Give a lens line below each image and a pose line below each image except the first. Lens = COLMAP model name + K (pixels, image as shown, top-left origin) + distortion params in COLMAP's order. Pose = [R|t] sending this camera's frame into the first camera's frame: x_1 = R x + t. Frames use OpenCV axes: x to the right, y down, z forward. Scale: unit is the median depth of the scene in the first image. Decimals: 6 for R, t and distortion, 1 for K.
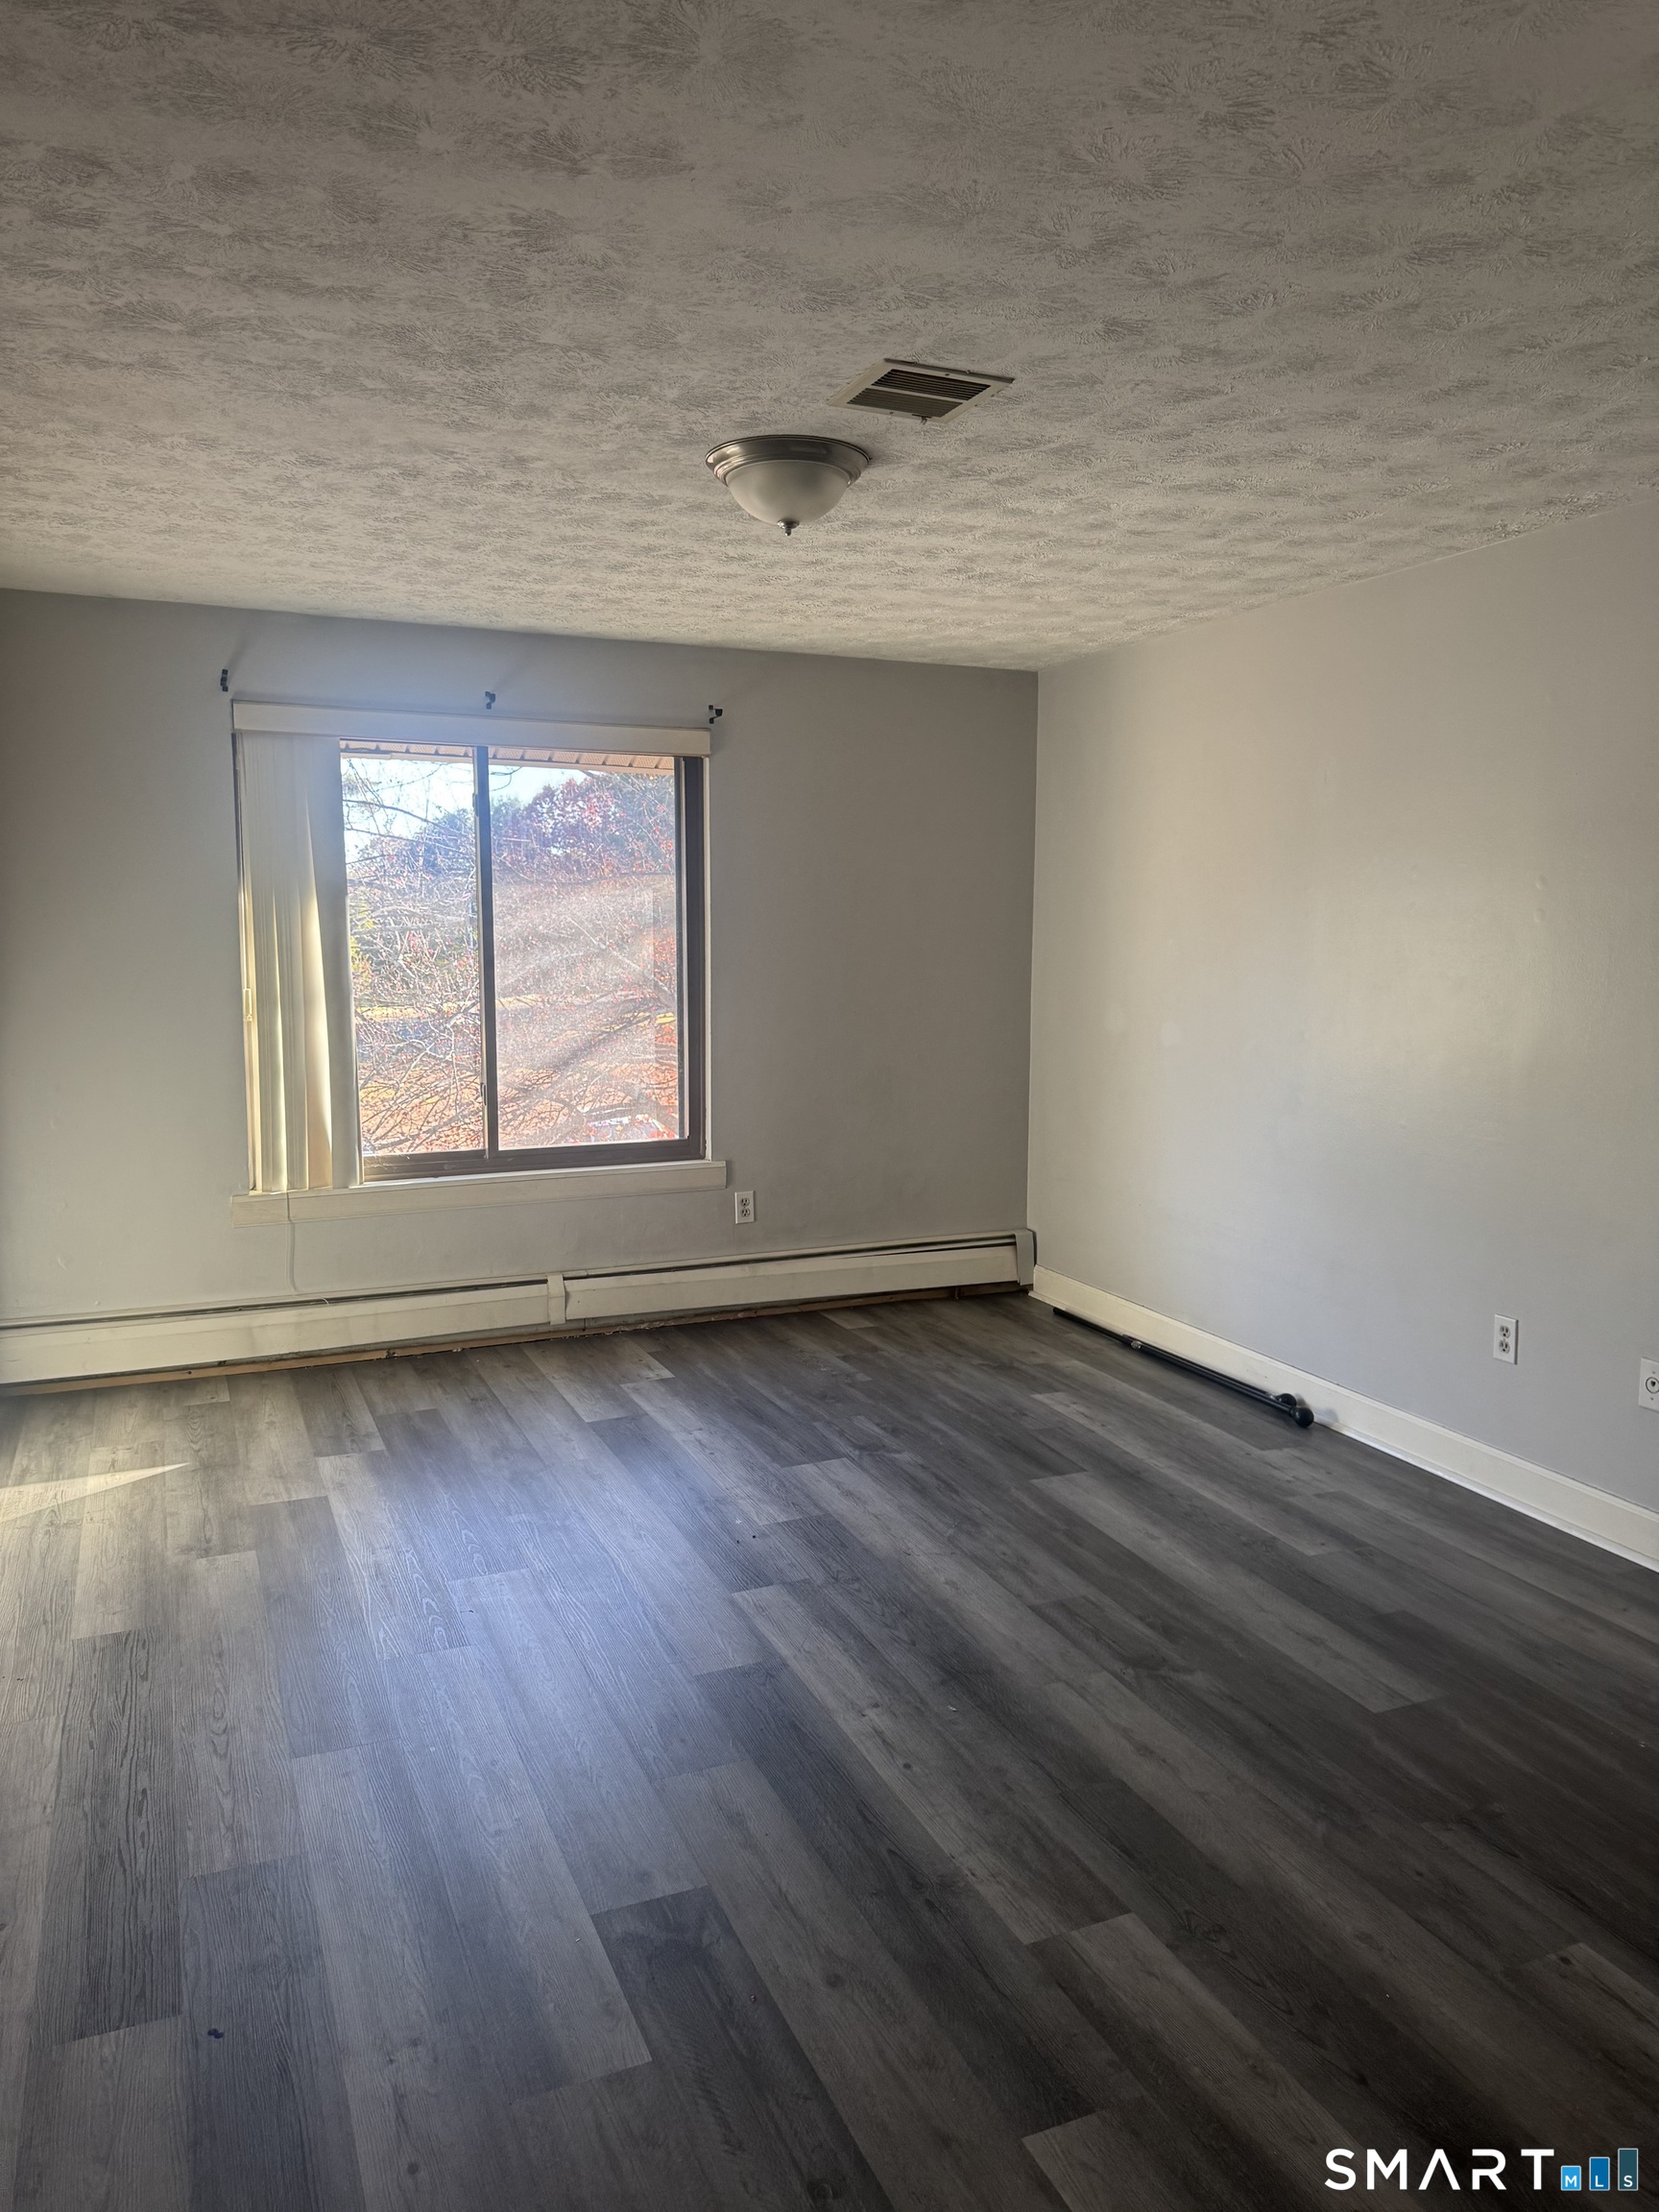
lens RADIAL K [[1567.5, 0, 818.0], [0, 1567.5, 1079.3], [0, 0, 1]] dist [0.098512, -0.158029]
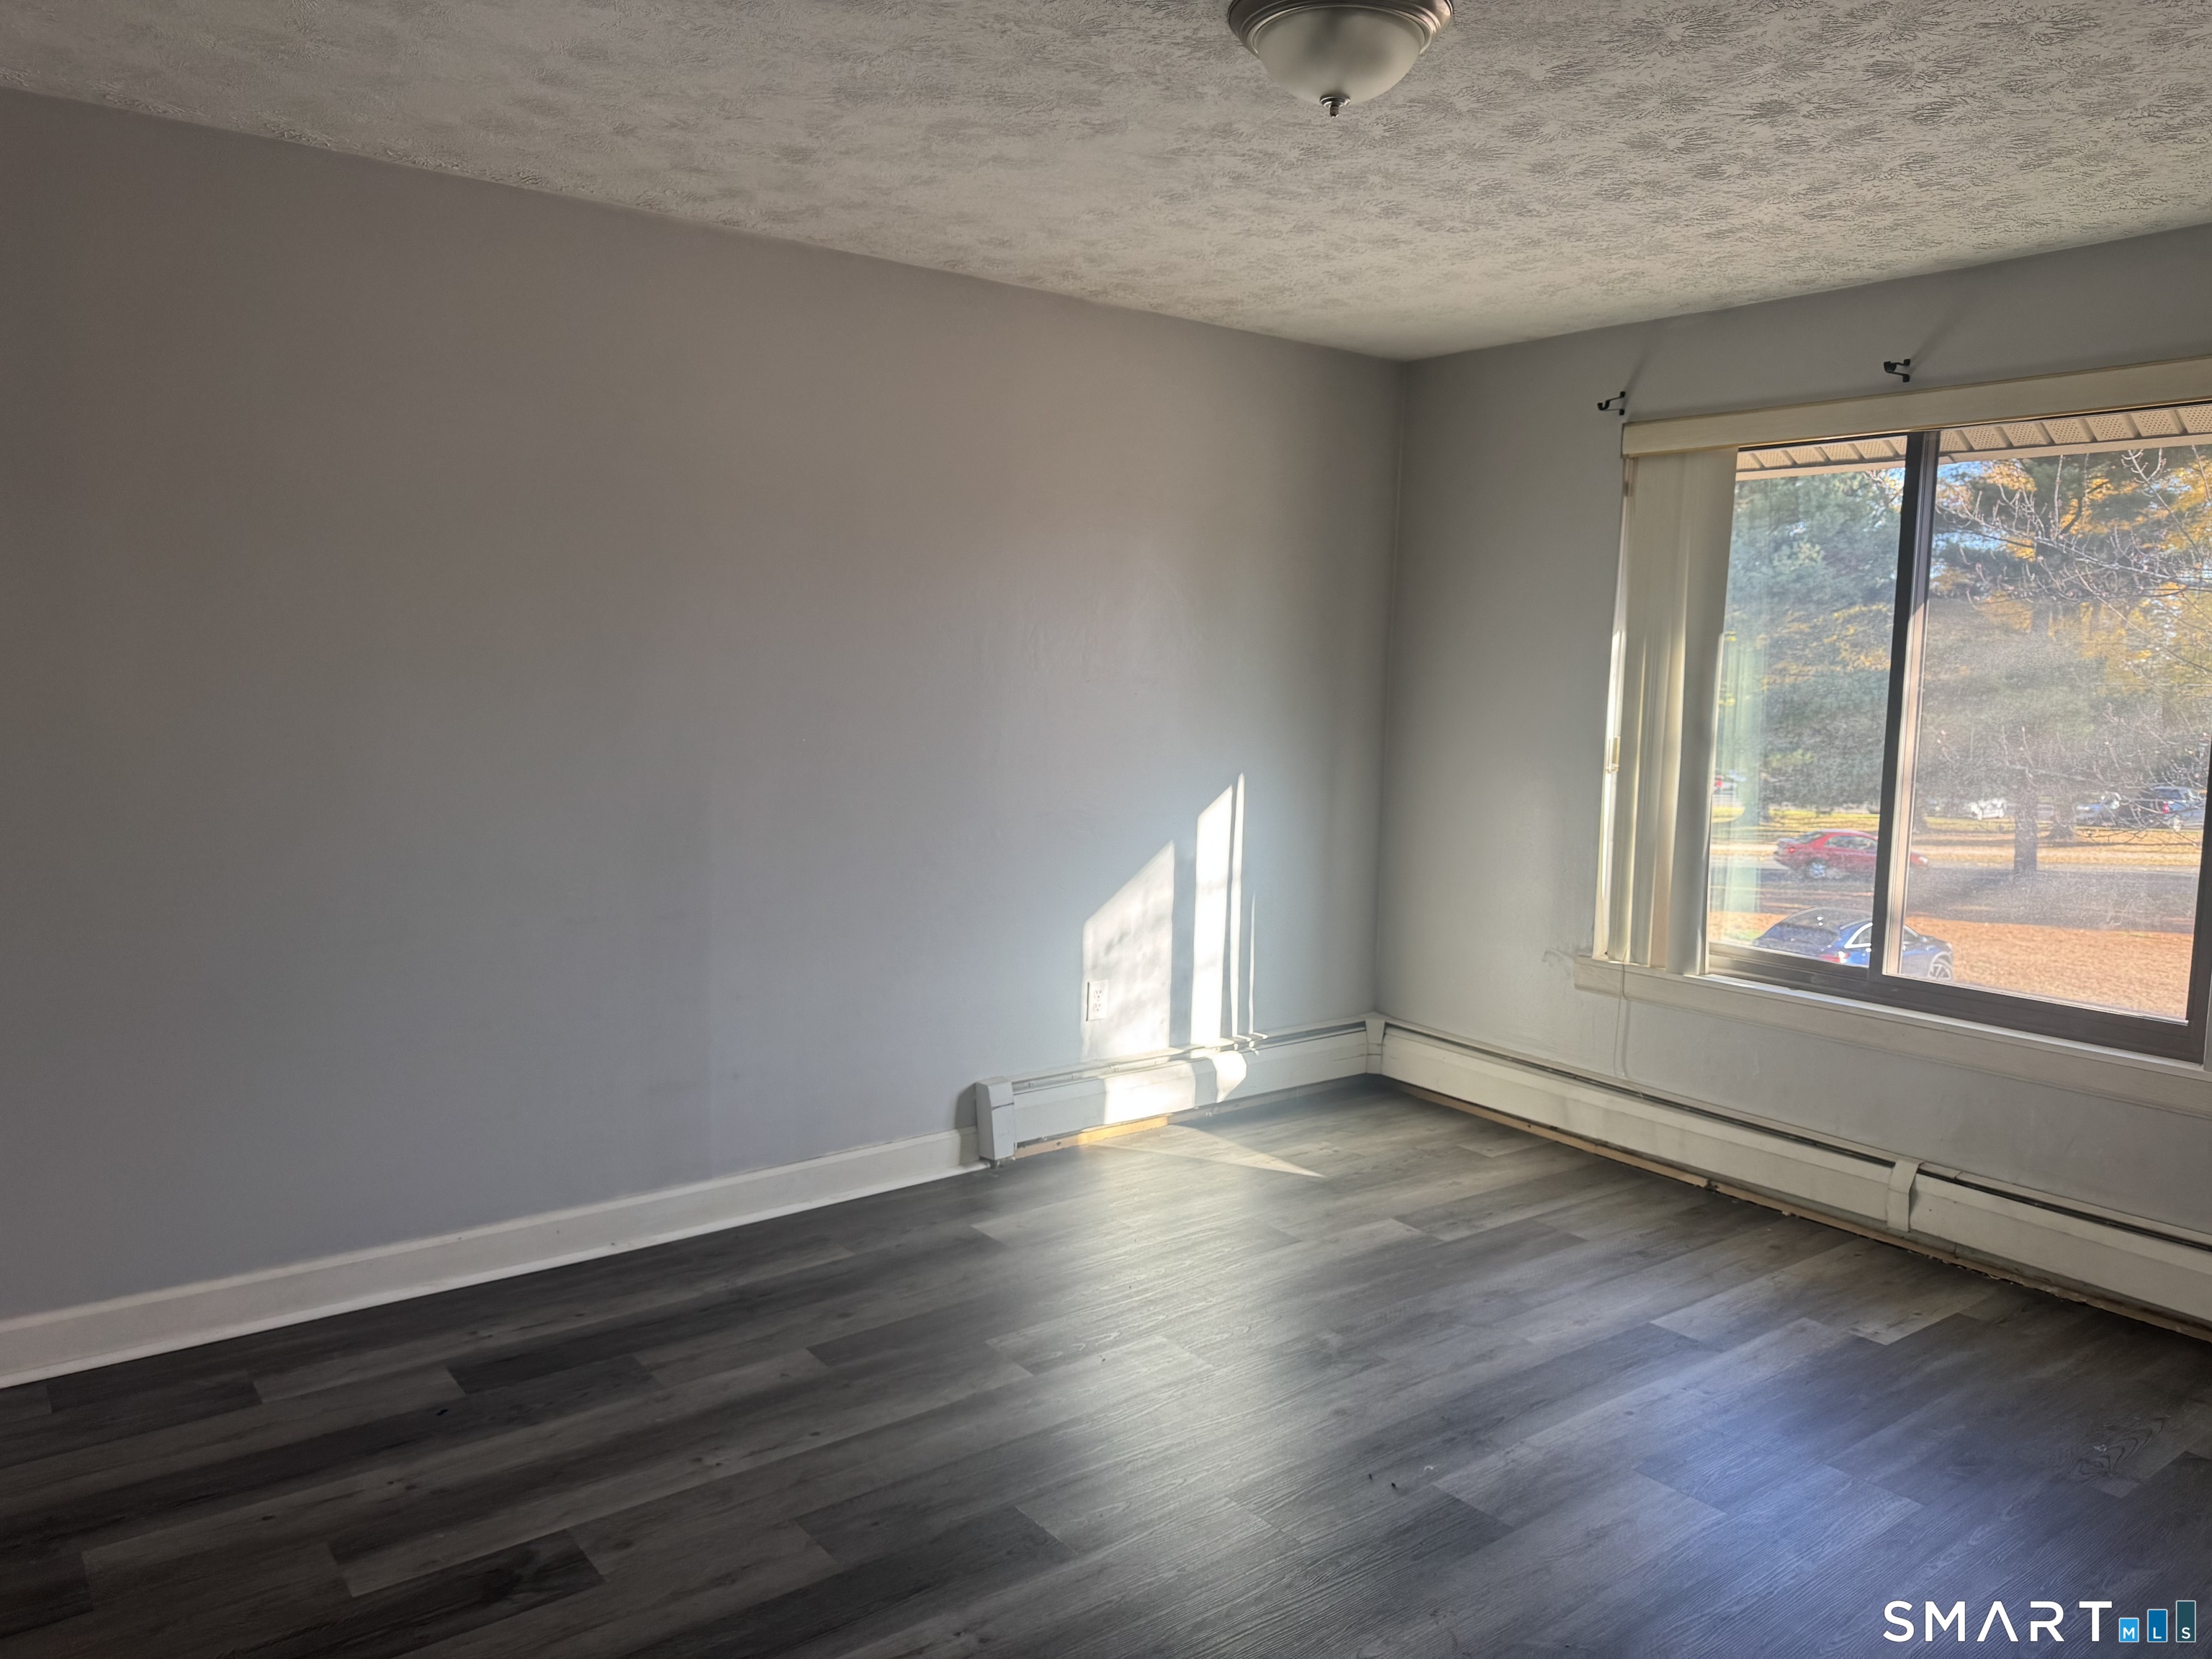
lens RADIAL K [[1565.6, 0, 1104.5], [0, 1565.6, 790.7], [0, 0, 1]] dist [0.044101, -0.054066]
pose [[0.252139, 0.086622, -0.963806, 0.534107], [-0.124638, 0.990597, 0.056423, -0.047427], [0.959631, 0.105901, 0.260565, 0.573769]]
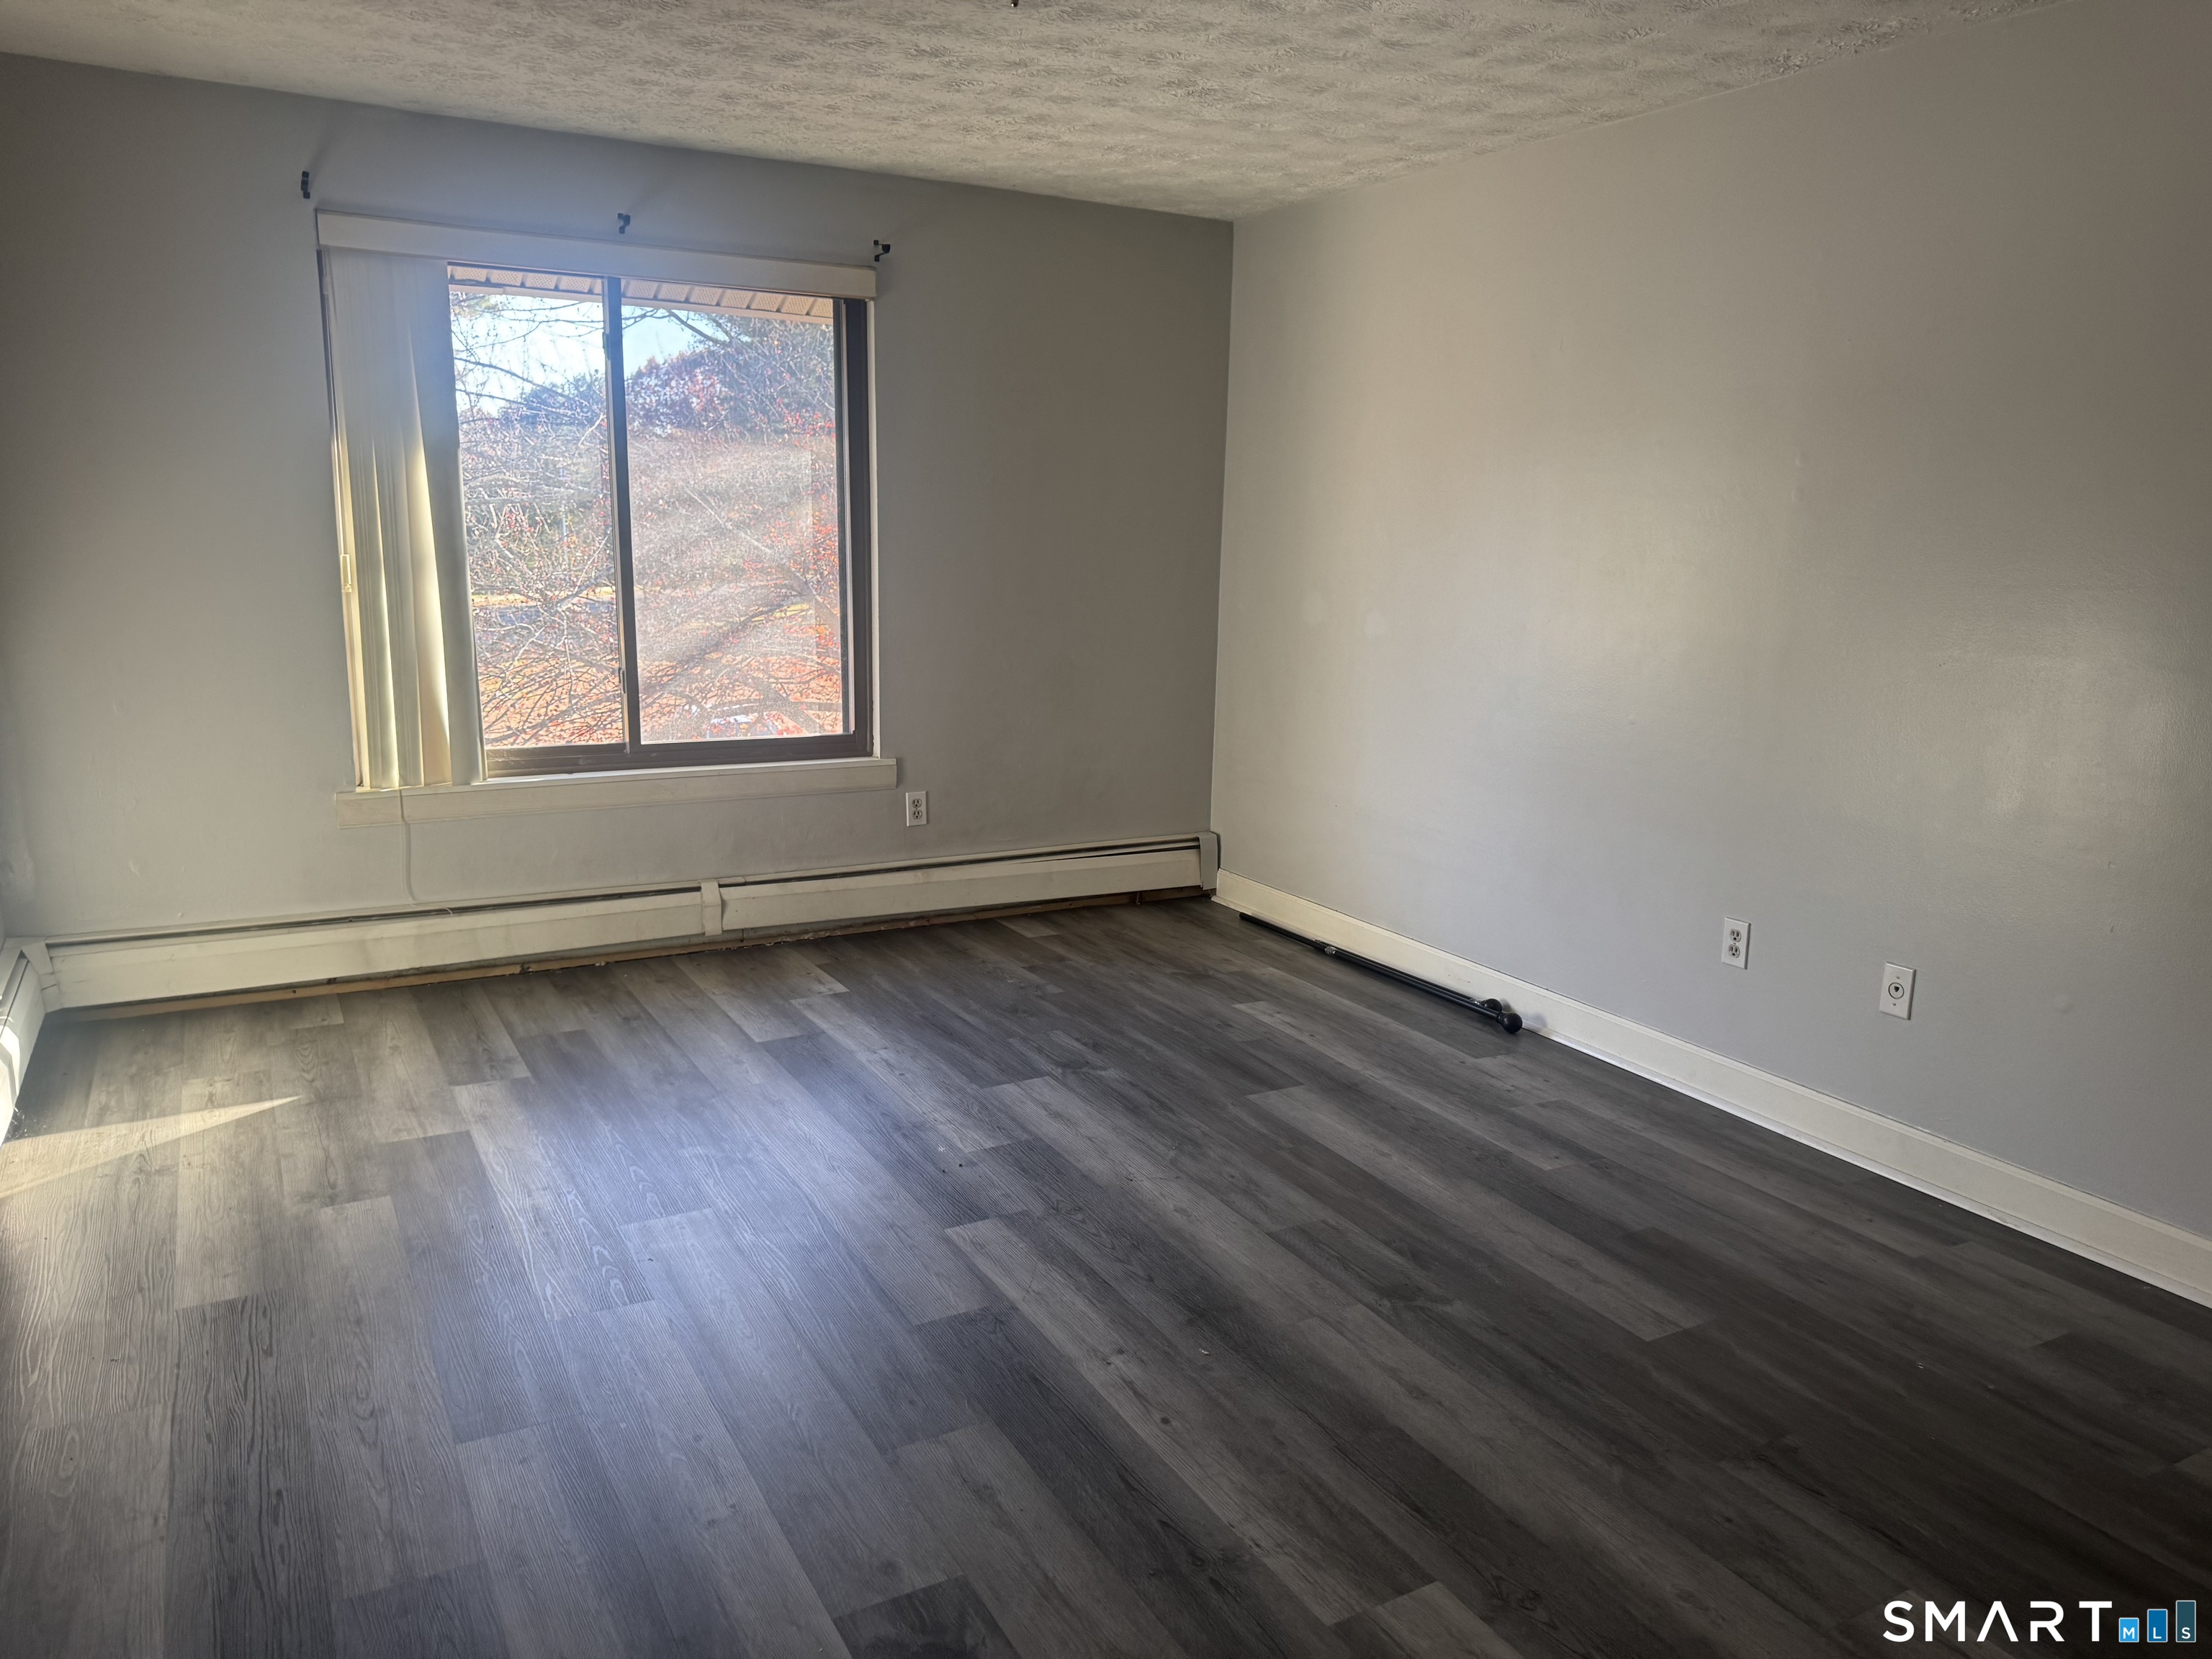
lens RADIAL K [[1567.5, 0, 1106.0], [0, 1567.5, 829.5], [0, 0, 1]] dist [0.098512, -0.158029]
pose [[0.993875, -0.000413, 0.110505, -0.051323], [-0.009864, 0.995669, 0.092443, 0.009893], [-0.110065, -0.092967, 0.989567, 0.095964]]
